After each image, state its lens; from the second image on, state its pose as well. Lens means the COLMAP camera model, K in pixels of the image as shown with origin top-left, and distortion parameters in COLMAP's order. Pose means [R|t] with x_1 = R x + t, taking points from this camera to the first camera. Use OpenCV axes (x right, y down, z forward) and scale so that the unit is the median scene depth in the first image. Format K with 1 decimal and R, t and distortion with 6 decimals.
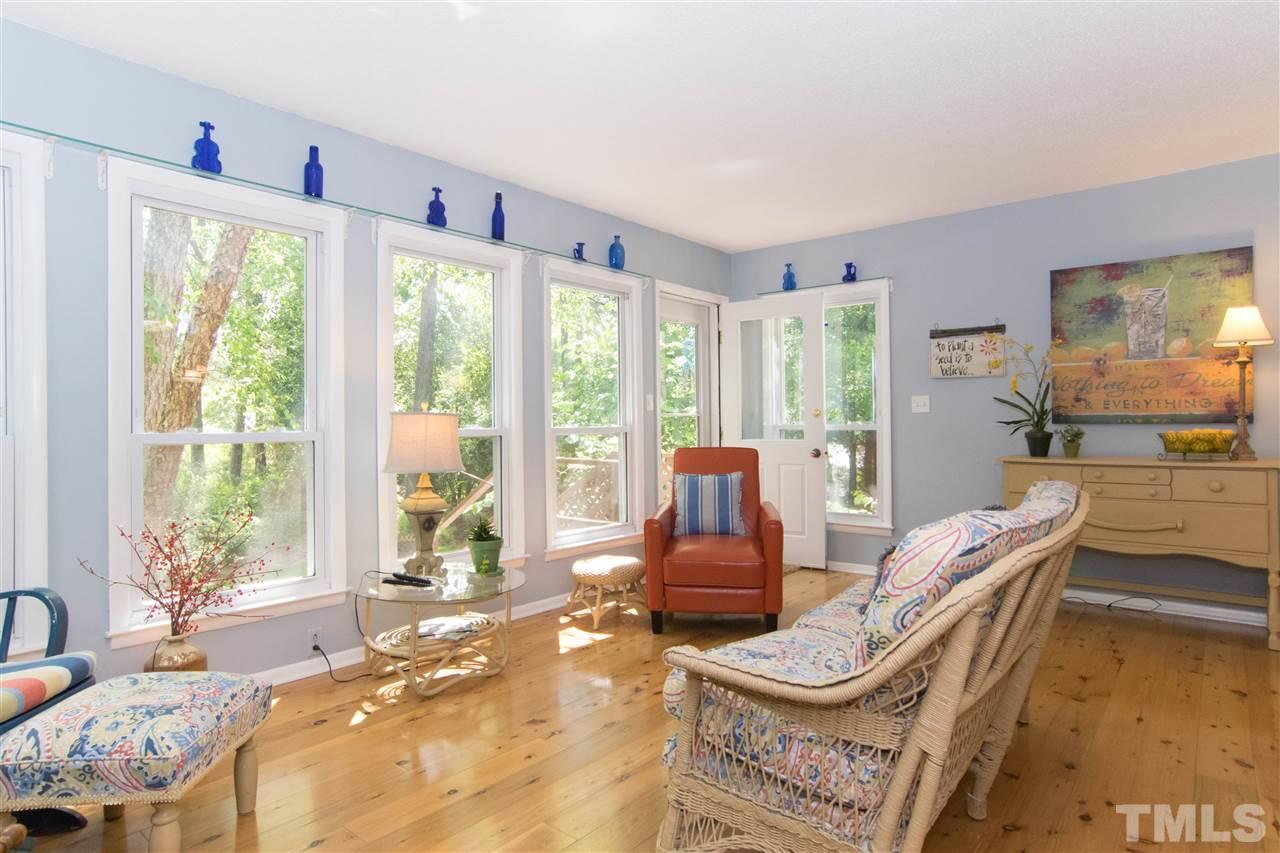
lens RADIAL K [[720.4, 0, 638.1], [0, 720.4, 421.6], [0, 0, 1]] dist [-0.048969, 0.041674]
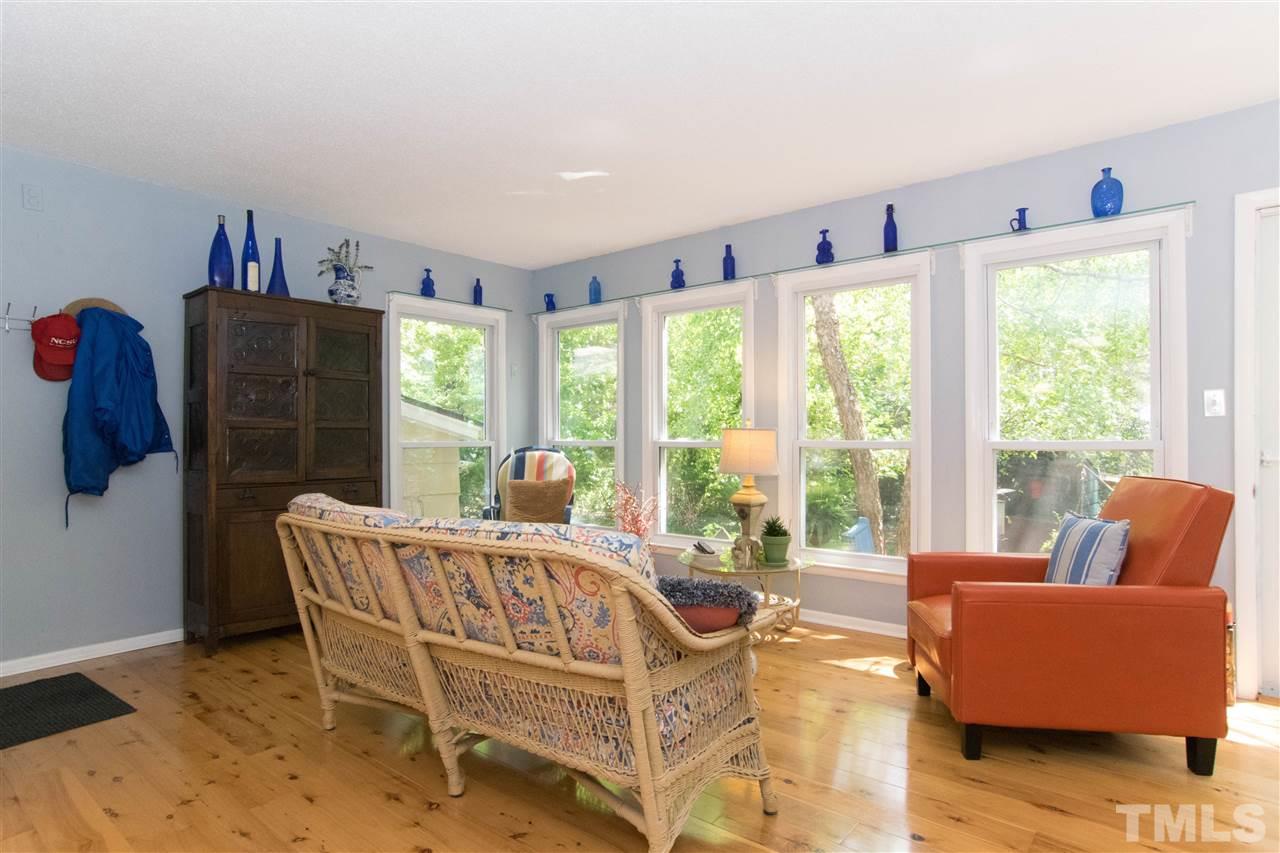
lens RADIAL K [[705.7, 0, 640.0], [0, 705.7, 426.5], [0, 0, 1]] dist [-0.018079, 0.001580]
pose [[-0.010001, -0.001974, -0.999948, 0.782277], [0.007743, 0.999968, -0.002052, -0.010569], [0.999920, -0.007763, -0.009986, 0.652570]]
